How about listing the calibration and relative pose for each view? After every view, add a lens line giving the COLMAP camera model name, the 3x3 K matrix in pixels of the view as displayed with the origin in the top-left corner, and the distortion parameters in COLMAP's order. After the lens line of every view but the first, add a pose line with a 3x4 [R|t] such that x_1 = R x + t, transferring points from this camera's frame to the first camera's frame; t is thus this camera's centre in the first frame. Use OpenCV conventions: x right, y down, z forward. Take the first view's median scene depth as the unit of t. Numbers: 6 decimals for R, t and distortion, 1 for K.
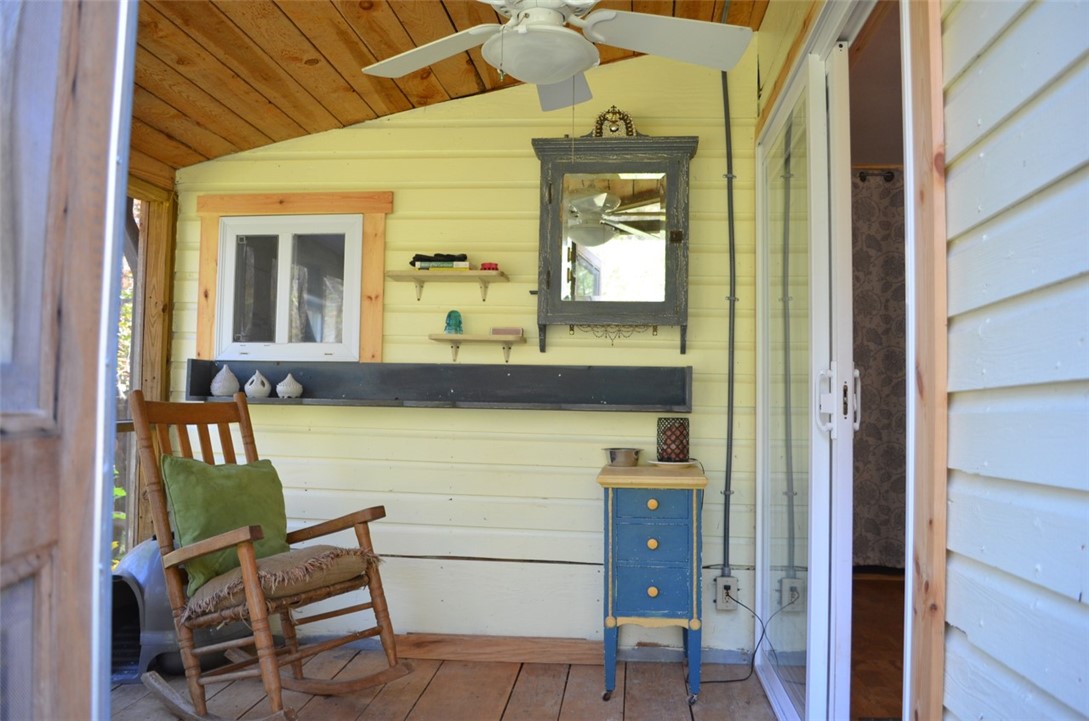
lens RADIAL K [[854.3, 0, 540.6], [0, 854.3, 360.0], [0, 0, 1]] dist [-0.088399, 0.014233]
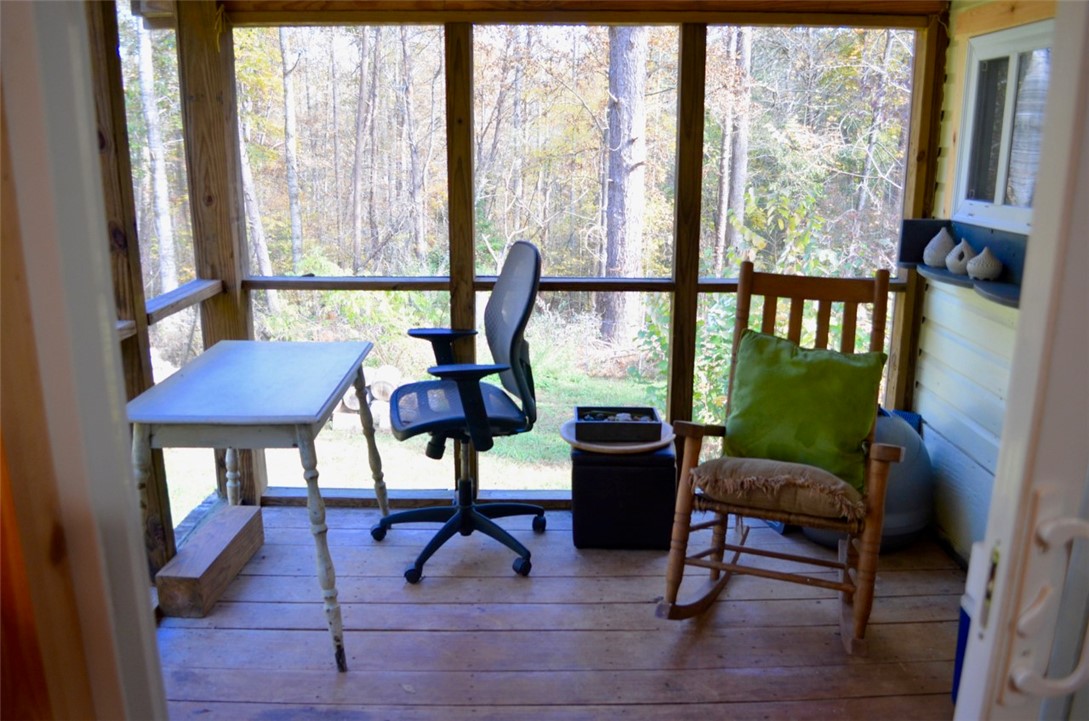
lens RADIAL K [[854.3, 0, 540.6], [0, 854.3, 360.0], [0, 0, 1]] dist [-0.088399, 0.014233]
pose [[0.107357, 0.232424, -0.966671, 0.404981], [0.045543, 0.970120, 0.238312, -0.080821], [0.993177, -0.069609, 0.093564, 0.510624]]
